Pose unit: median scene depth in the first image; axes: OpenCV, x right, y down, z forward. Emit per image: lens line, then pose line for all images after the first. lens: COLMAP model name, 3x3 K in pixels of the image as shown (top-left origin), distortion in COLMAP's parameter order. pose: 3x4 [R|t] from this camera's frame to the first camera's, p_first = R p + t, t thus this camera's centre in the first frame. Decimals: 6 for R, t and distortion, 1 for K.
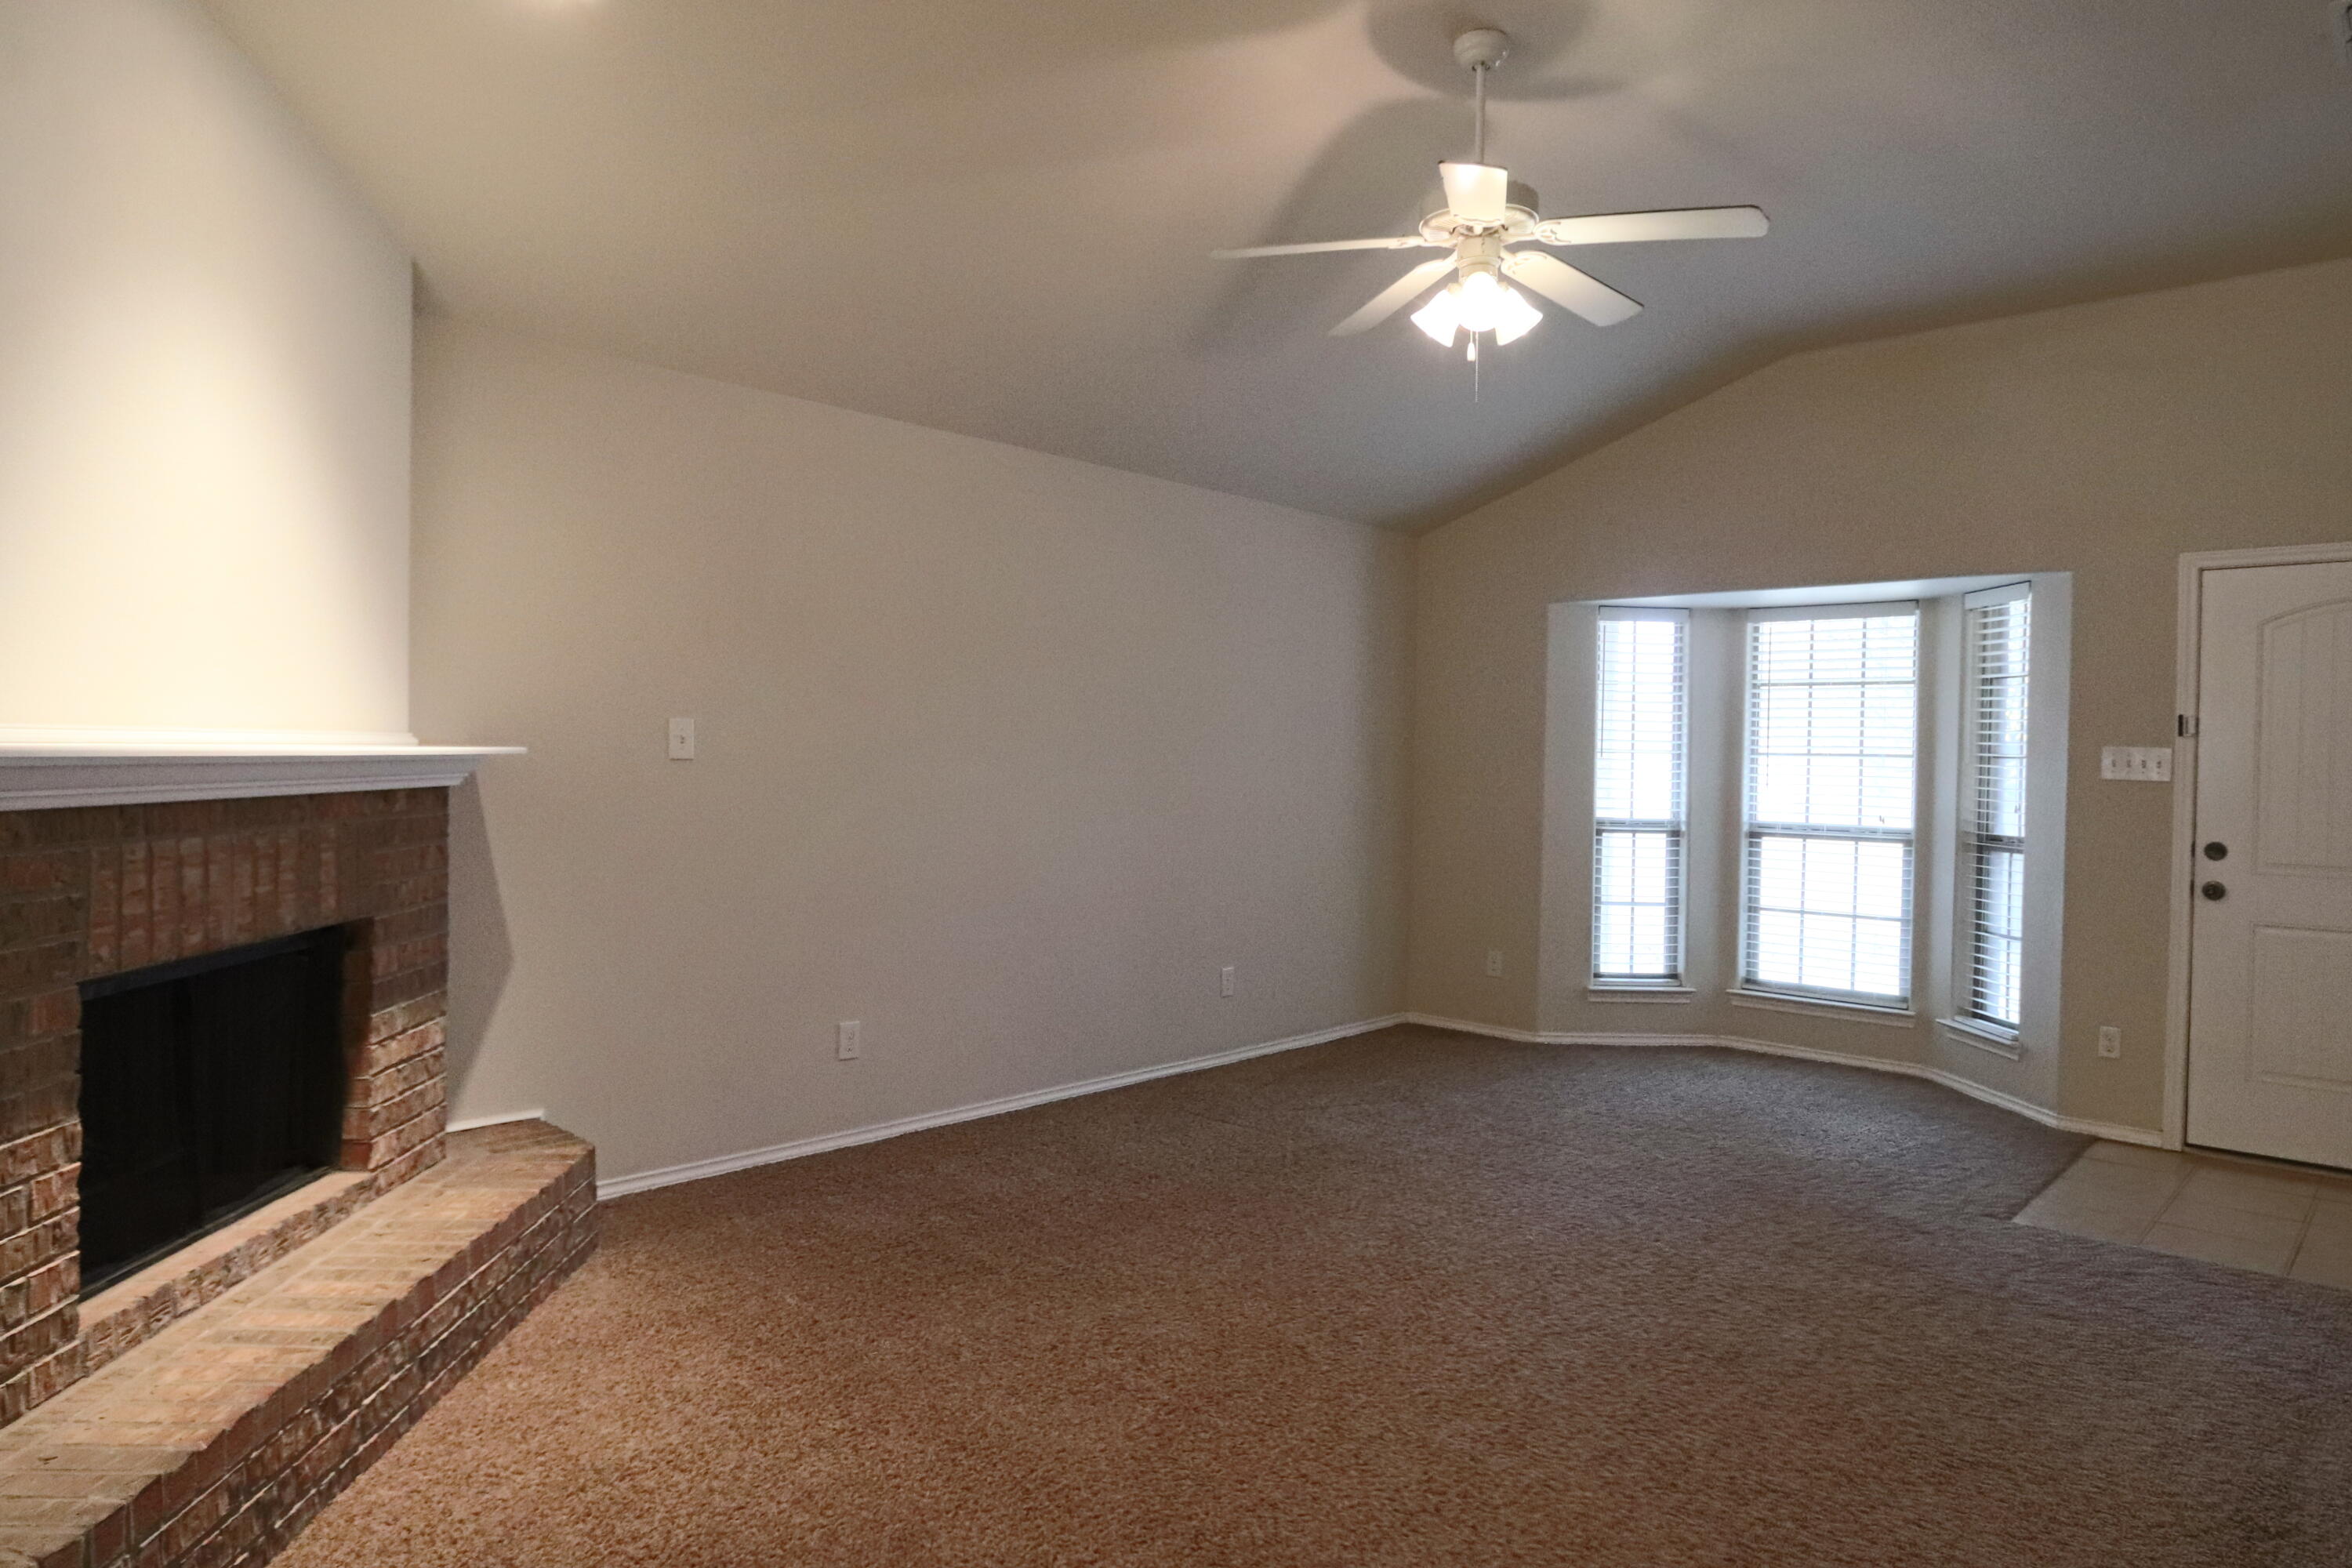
lens RADIAL K [[1435.8, 0, 1176.0], [0, 1435.8, 784.0], [0, 0, 1]] dist [-0.002586, -0.002775]
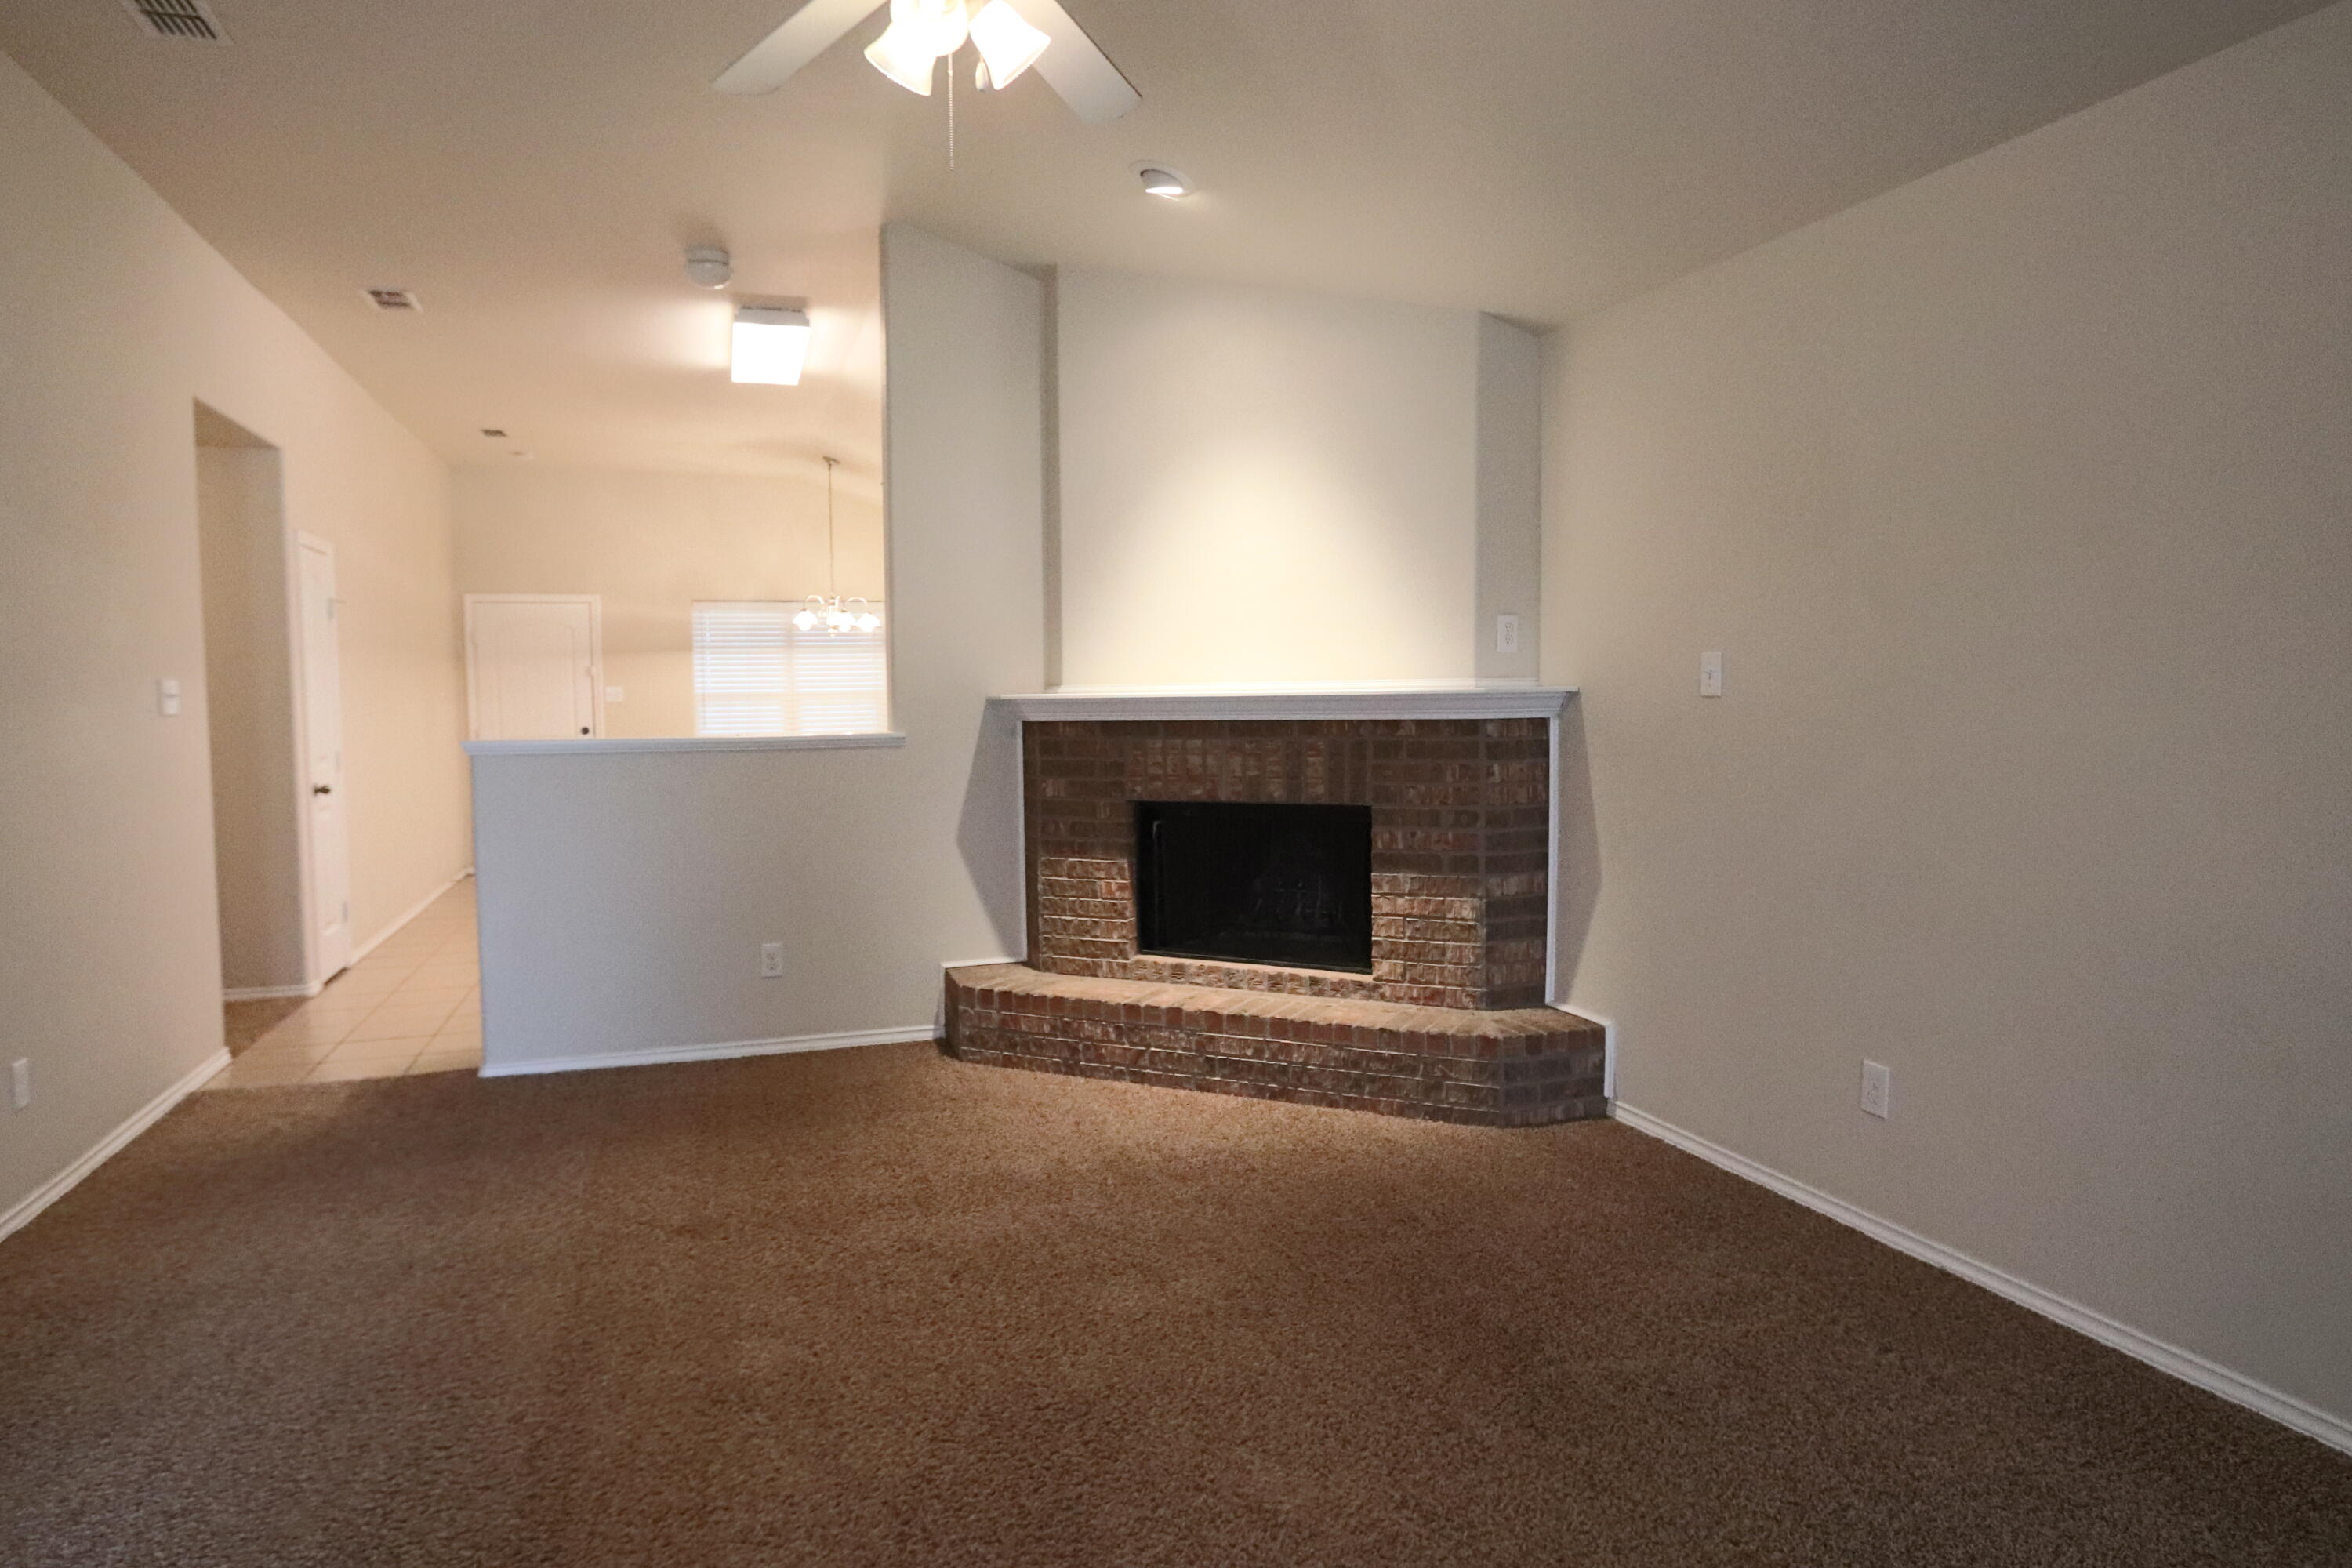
lens RADIAL K [[1435.8, 0, 1176.0], [0, 1435.8, 784.0], [0, 0, 1]] dist [-0.002586, -0.002775]
pose [[-0.477574, 0.040823, -0.877643, 0.980591], [-0.017977, 0.998257, 0.056216, -0.011142], [0.878408, 0.042625, -0.476008, 1.811372]]
